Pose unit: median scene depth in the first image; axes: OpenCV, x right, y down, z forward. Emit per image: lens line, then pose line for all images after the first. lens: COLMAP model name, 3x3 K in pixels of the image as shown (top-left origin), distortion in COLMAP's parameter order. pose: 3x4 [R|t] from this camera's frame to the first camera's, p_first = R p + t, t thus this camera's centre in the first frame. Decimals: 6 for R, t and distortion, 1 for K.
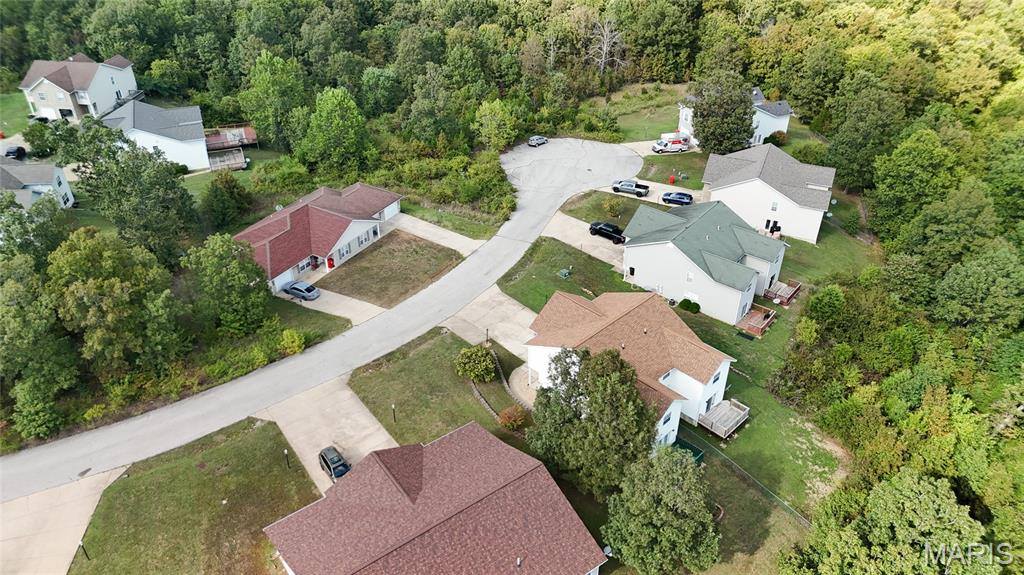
lens RADIAL K [[754.3, 0, 508.8], [0, 754.3, 285.9], [0, 0, 1]] dist [0.094824, -0.092270]
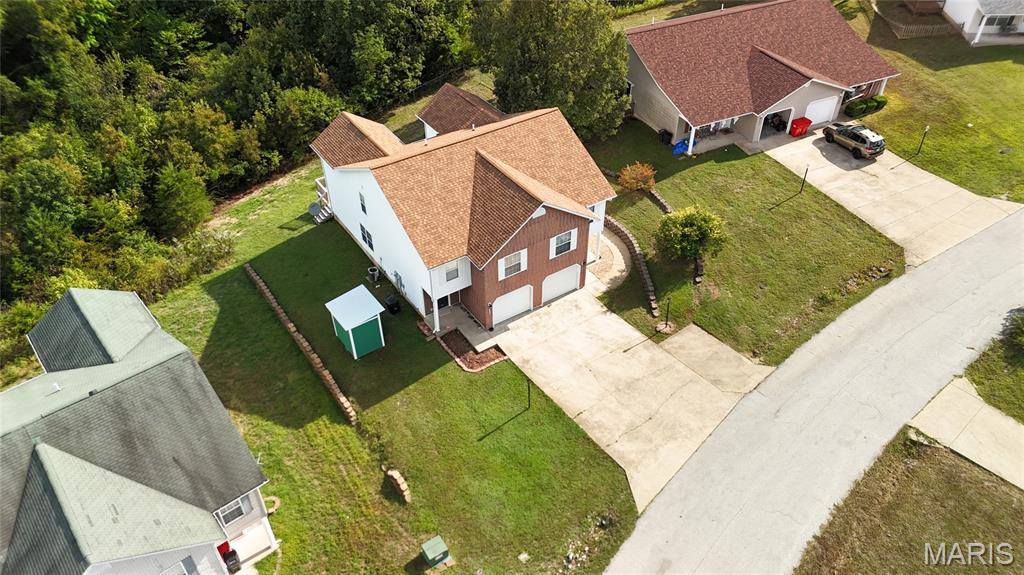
lens RADIAL K [[754.3, 0, 508.8], [0, 754.3, 285.9], [0, 0, 1]] dist [0.094824, -0.092270]
pose [[-0.982497, -0.092772, 0.161535, -0.003595], [0.128392, 0.291037, 0.948058, -0.446484], [-0.134966, 0.952203, -0.274032, 1.133157]]
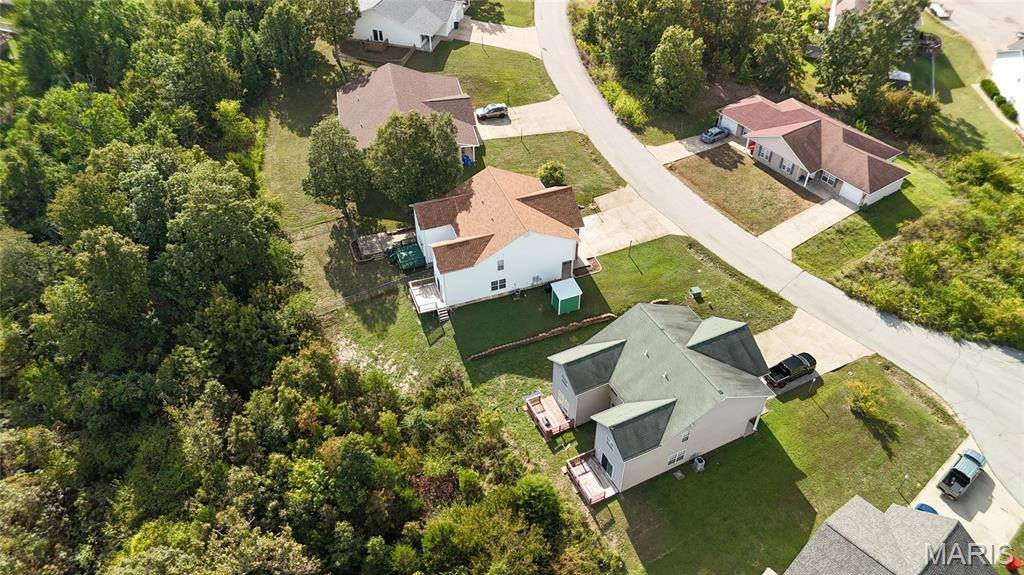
lens RADIAL K [[754.3, 0, 508.8], [0, 754.3, 285.9], [0, 0, 1]] dist [0.094824, -0.092270]
pose [[-0.407533, 0.628444, -0.662552, 0.864550], [-0.496703, 0.456276, 0.738307, -0.655782], [0.766292, 0.629976, 0.126203, 0.834181]]
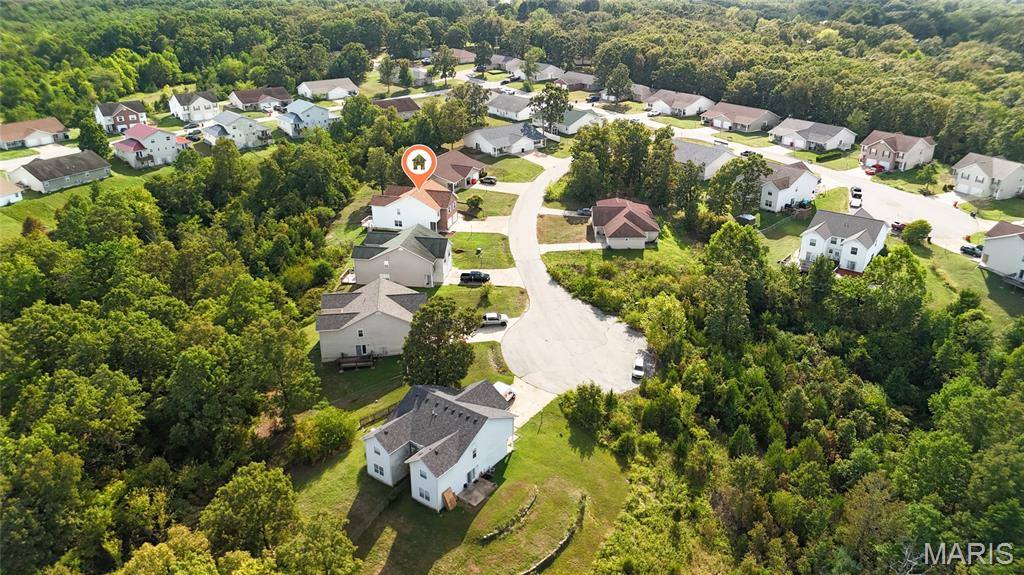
lens RADIAL K [[754.3, 0, 508.8], [0, 754.3, 285.9], [0, 0, 1]] dist [0.094824, -0.092270]
pose [[-0.861413, 0.232553, -0.451538, 0.911633], [-0.258052, 0.565337, 0.783456, -1.496515], [0.437467, 0.791399, -0.426978, 2.089173]]
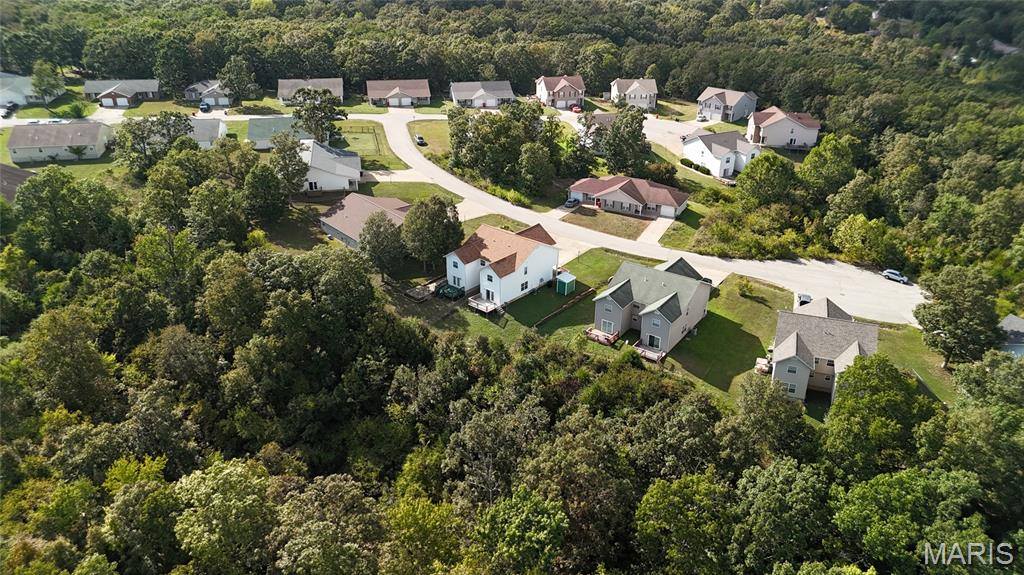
lens RADIAL K [[754.3, 0, 508.8], [0, 754.3, 285.9], [0, 0, 1]] dist [0.094824, -0.092270]
pose [[0.073794, 0.460690, -0.884488, 1.545826], [-0.559057, 0.753554, 0.345849, -0.417329], [0.825839, 0.468958, 0.313159, 0.447415]]
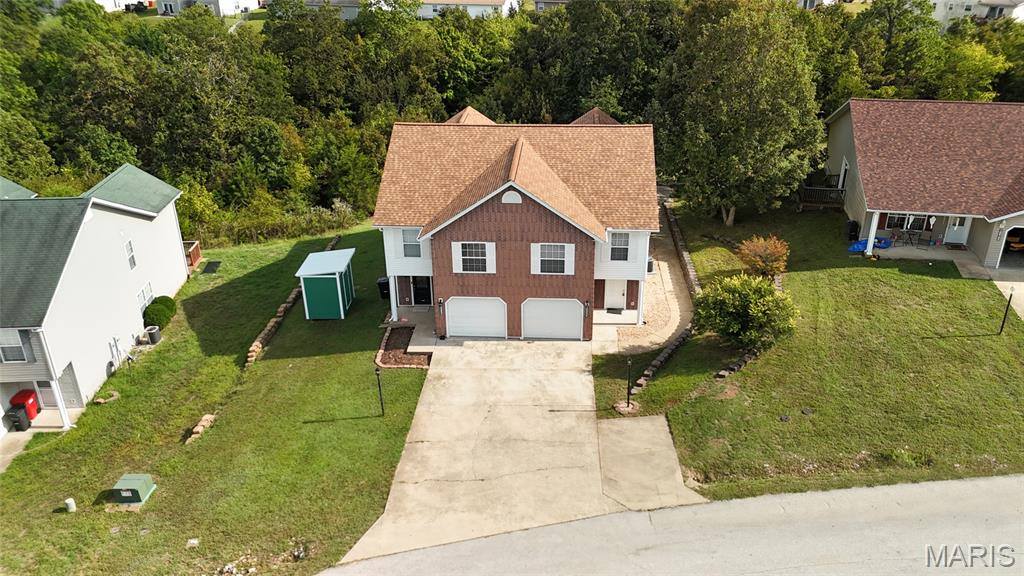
lens RADIAL K [[807.3, 0, 525.6], [0, 807.3, 269.4], [0, 0, 1]] dist [0.054146, -0.005756]
pose [[-0.677498, -0.280173, 0.680074, -0.239396], [0.427833, 0.601989, 0.674216, -0.243194], [-0.598294, 0.747738, -0.287979, 1.092159]]
